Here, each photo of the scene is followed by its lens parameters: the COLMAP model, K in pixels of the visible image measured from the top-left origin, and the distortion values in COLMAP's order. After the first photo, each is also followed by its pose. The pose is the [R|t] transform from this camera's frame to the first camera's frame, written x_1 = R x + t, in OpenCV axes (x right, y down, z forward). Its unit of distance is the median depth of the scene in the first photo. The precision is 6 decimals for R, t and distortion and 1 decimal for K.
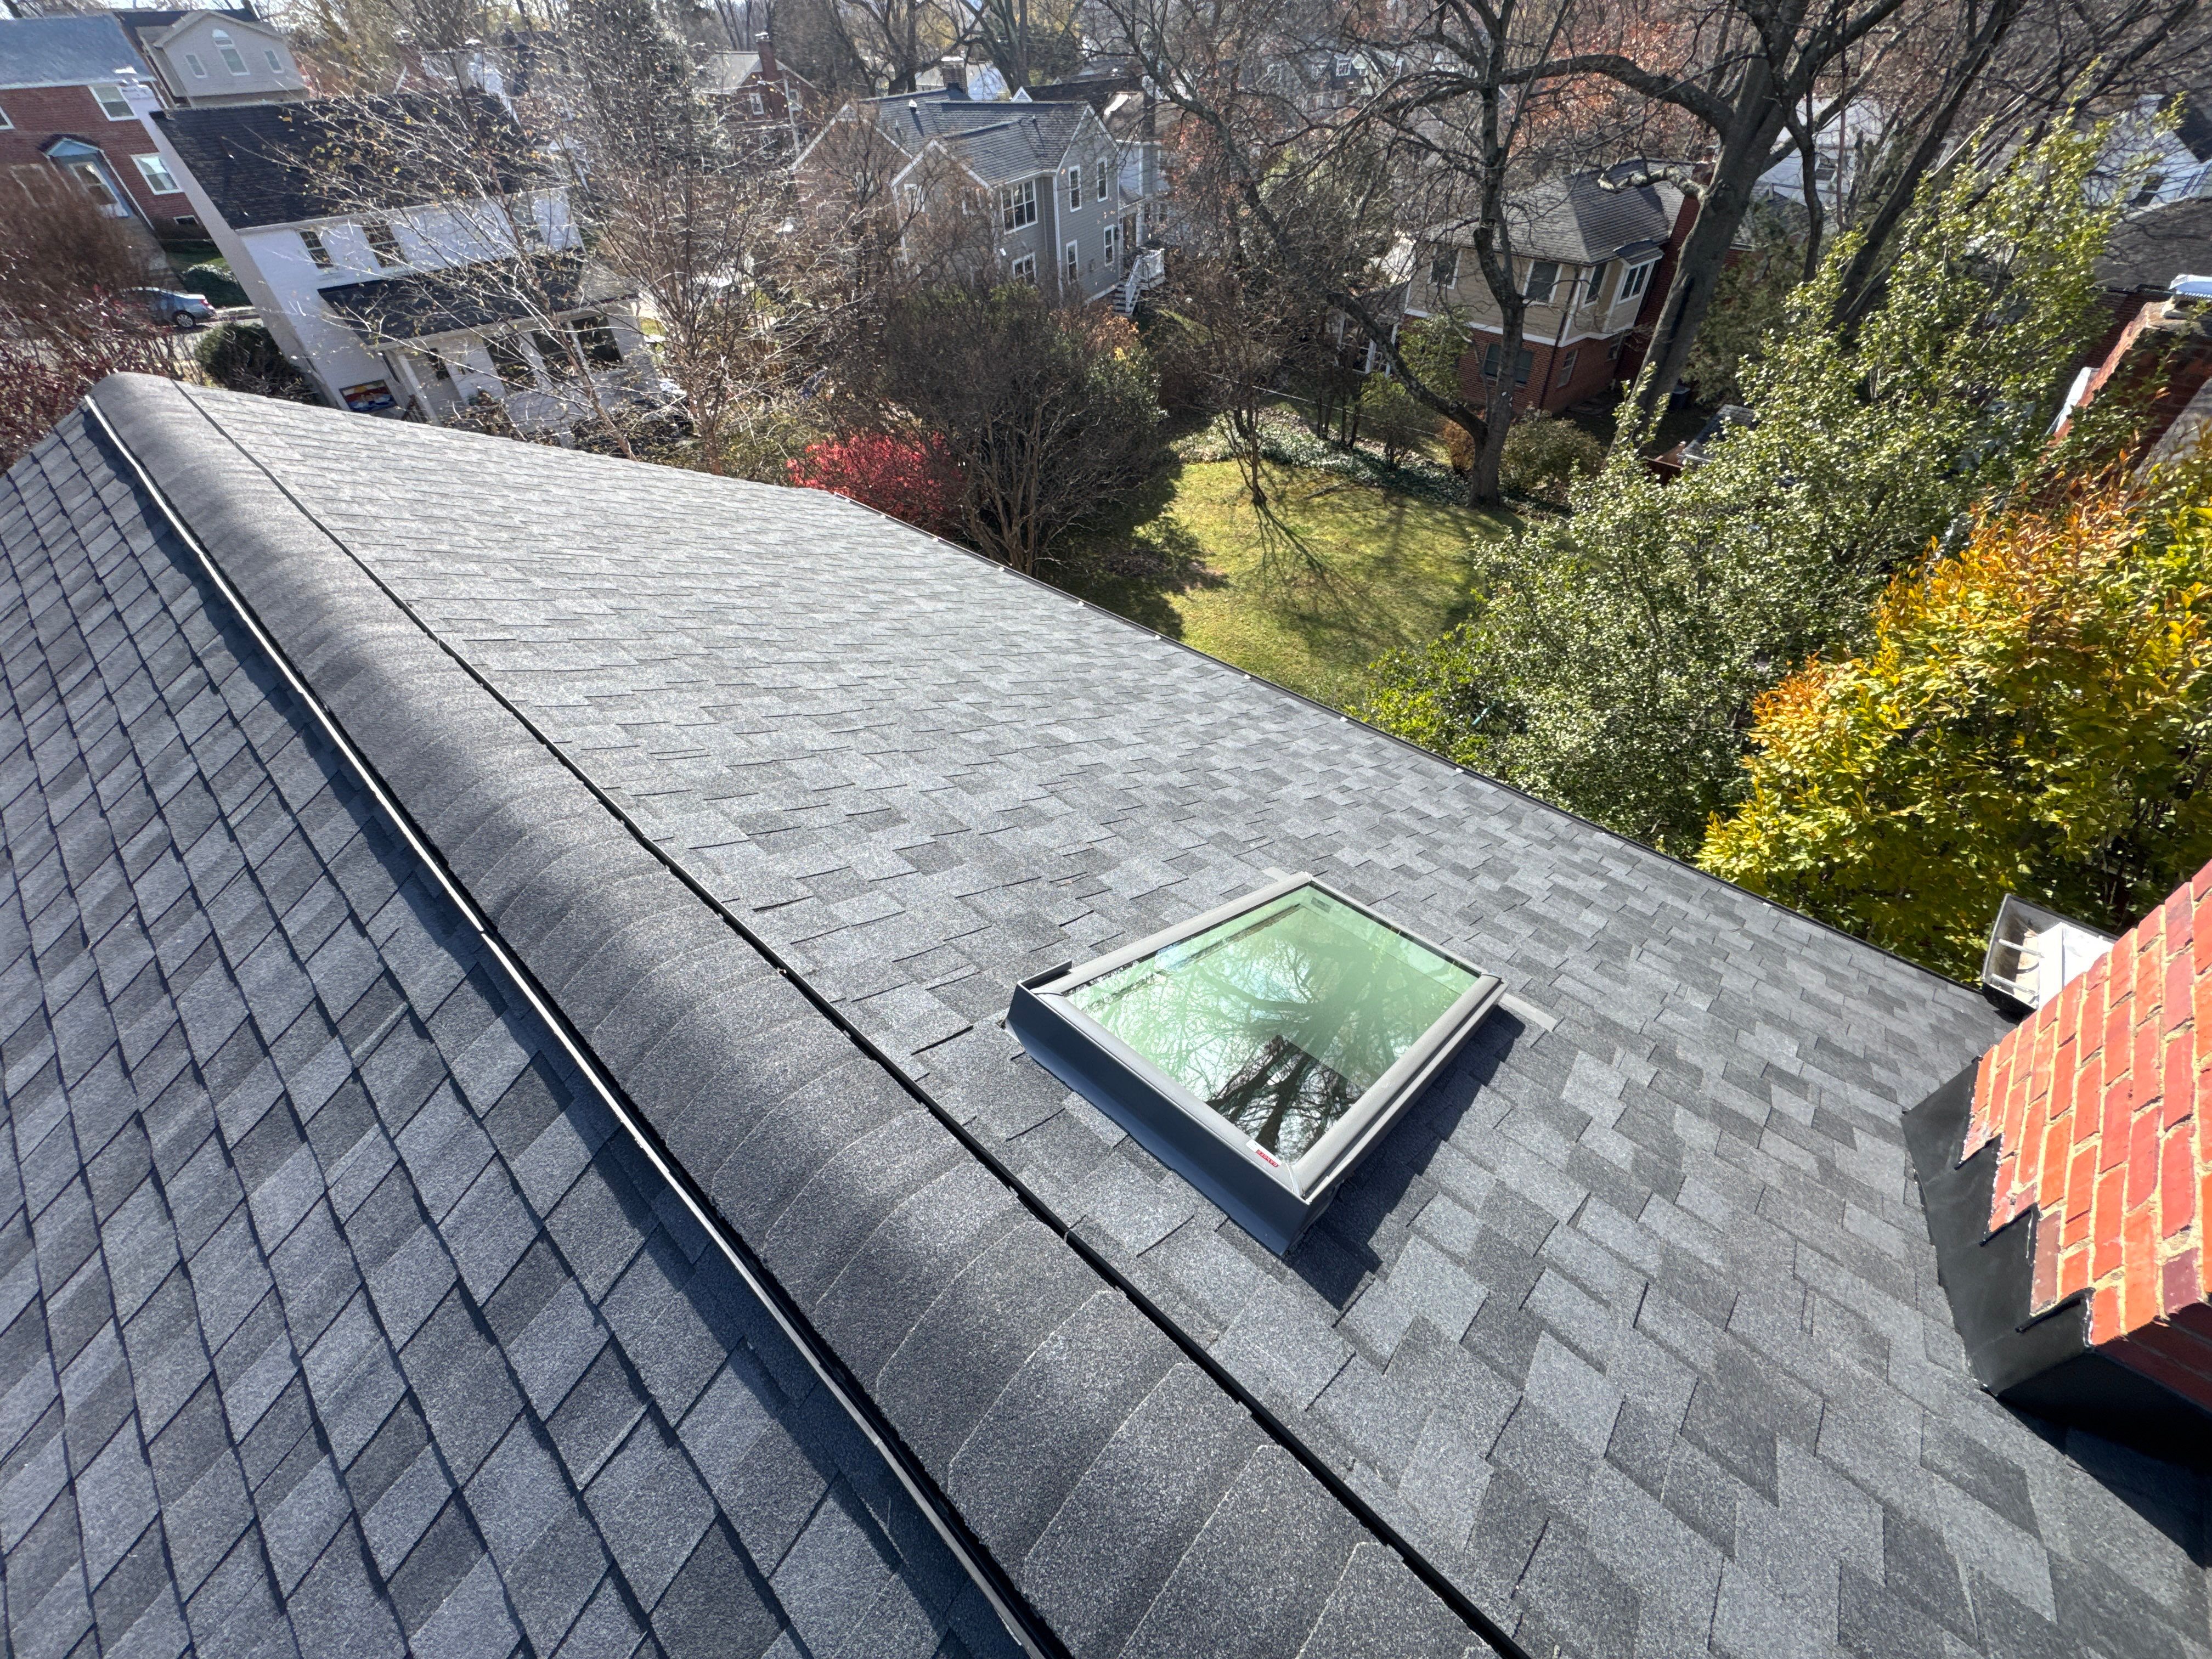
lens RADIAL K [[875.7, 0, 1100.3], [0, 875.7, 818.9], [0, 0, 1]] dist [-0.004113, 0.000604]
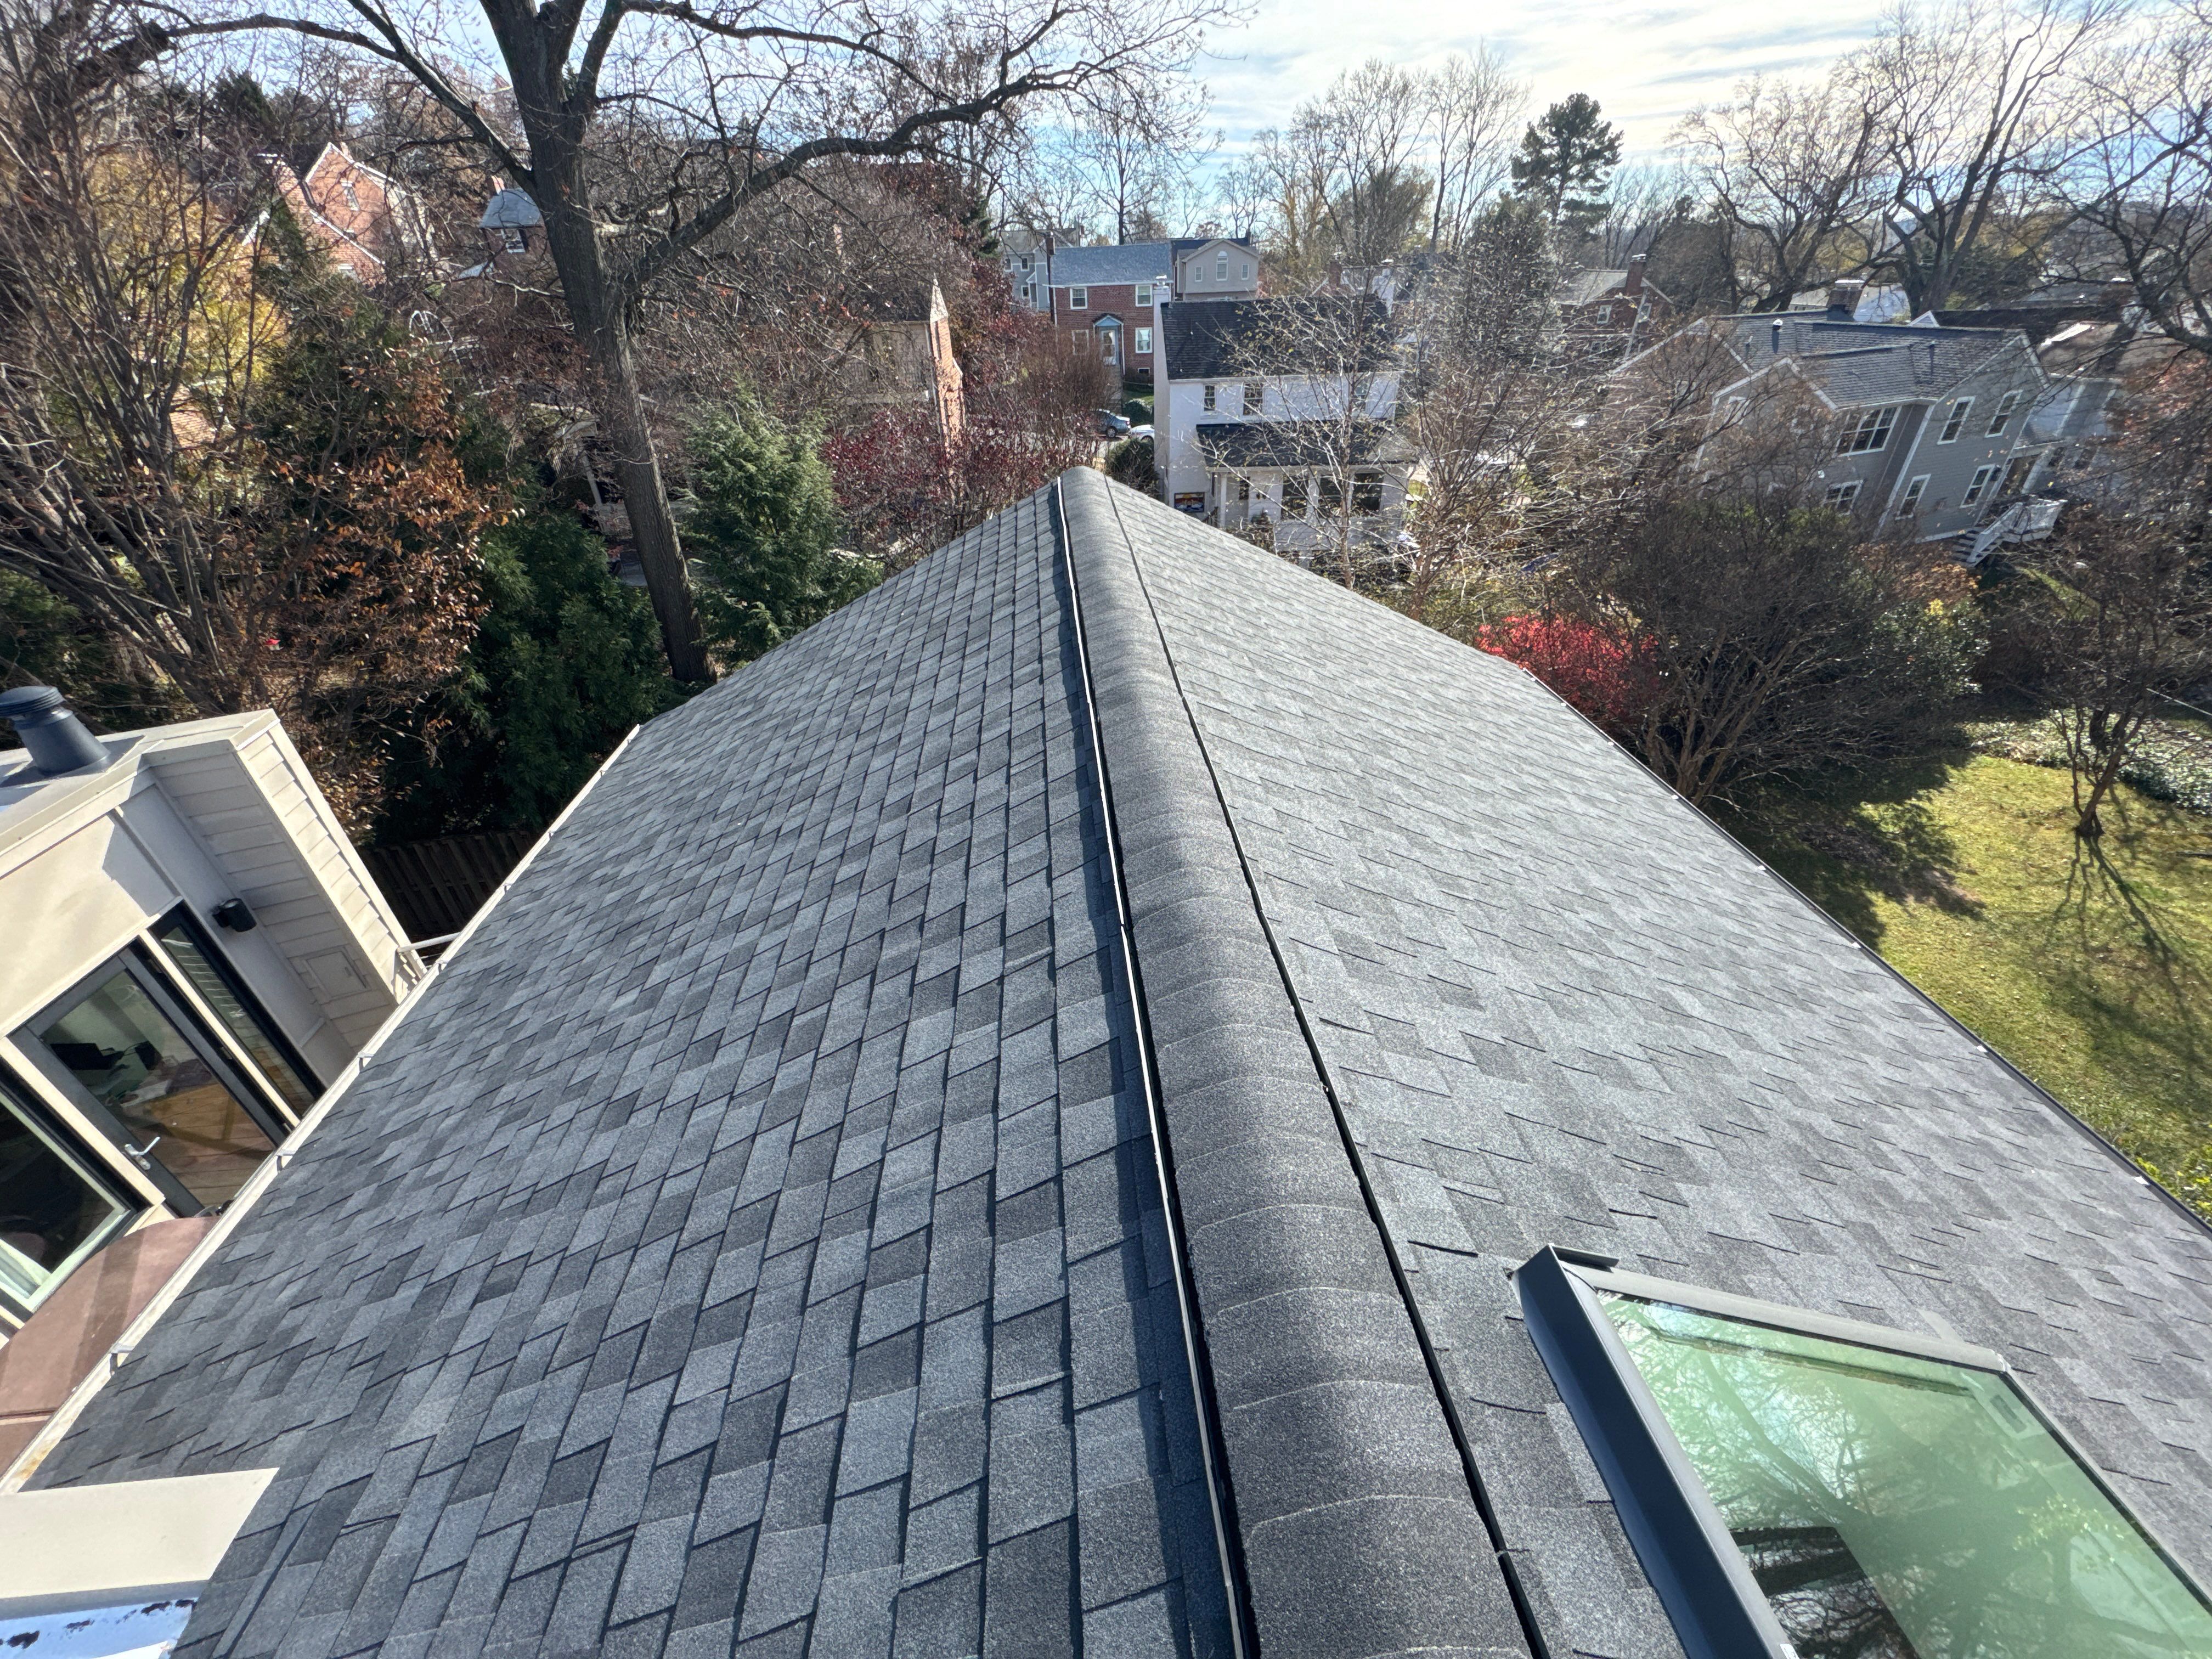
lens RADIAL K [[875.7, 0, 1108.9], [0, 875.7, 820.5], [0, 0, 1]] dist [-0.004113, 0.000604]
pose [[0.732998, 0.370514, -0.570468, -0.039127], [-0.455059, 0.890439, -0.006376, 0.007975], [0.505604, 0.264270, 0.821295, -0.030705]]
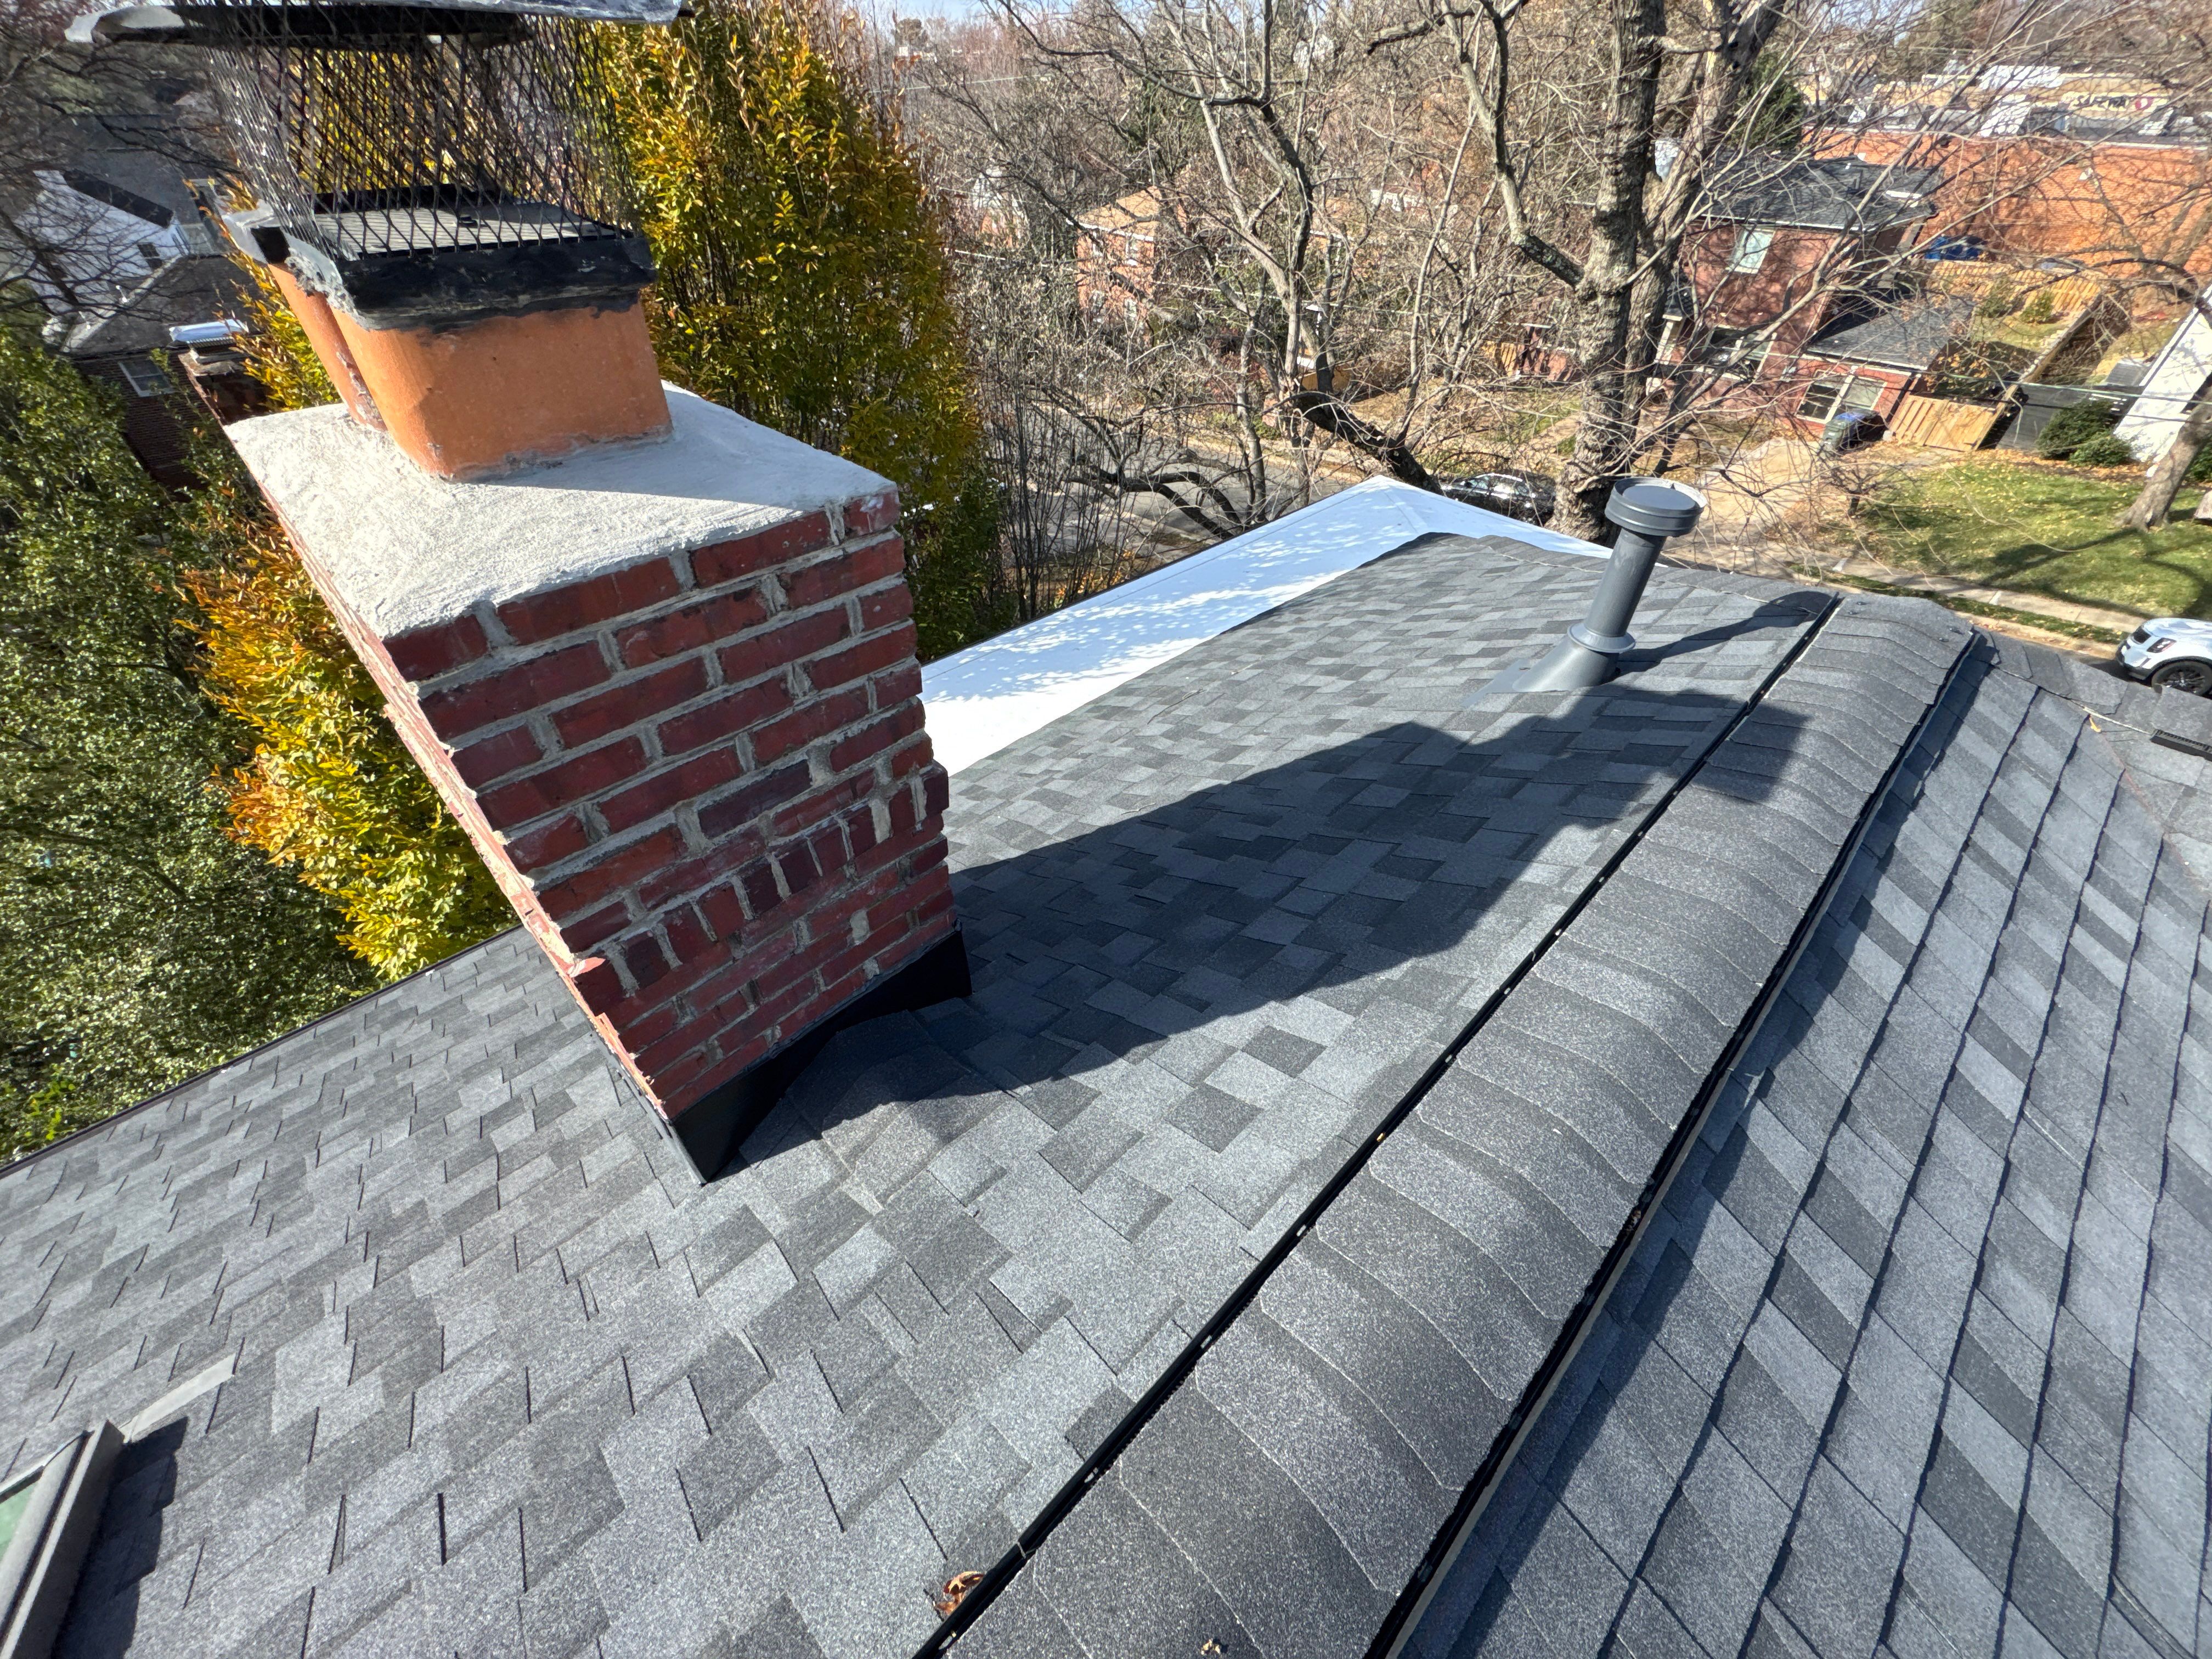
lens RADIAL K [[875.7, 0, 1109.4], [0, 875.7, 822.5], [0, 0, 1]] dist [-0.004113, 0.000604]
pose [[0.064795, -0.631624, 0.772562, 0.196909], [0.668792, 0.602074, 0.436146, 0.091944], [-0.740620, 0.488424, 0.461437, -0.094684]]
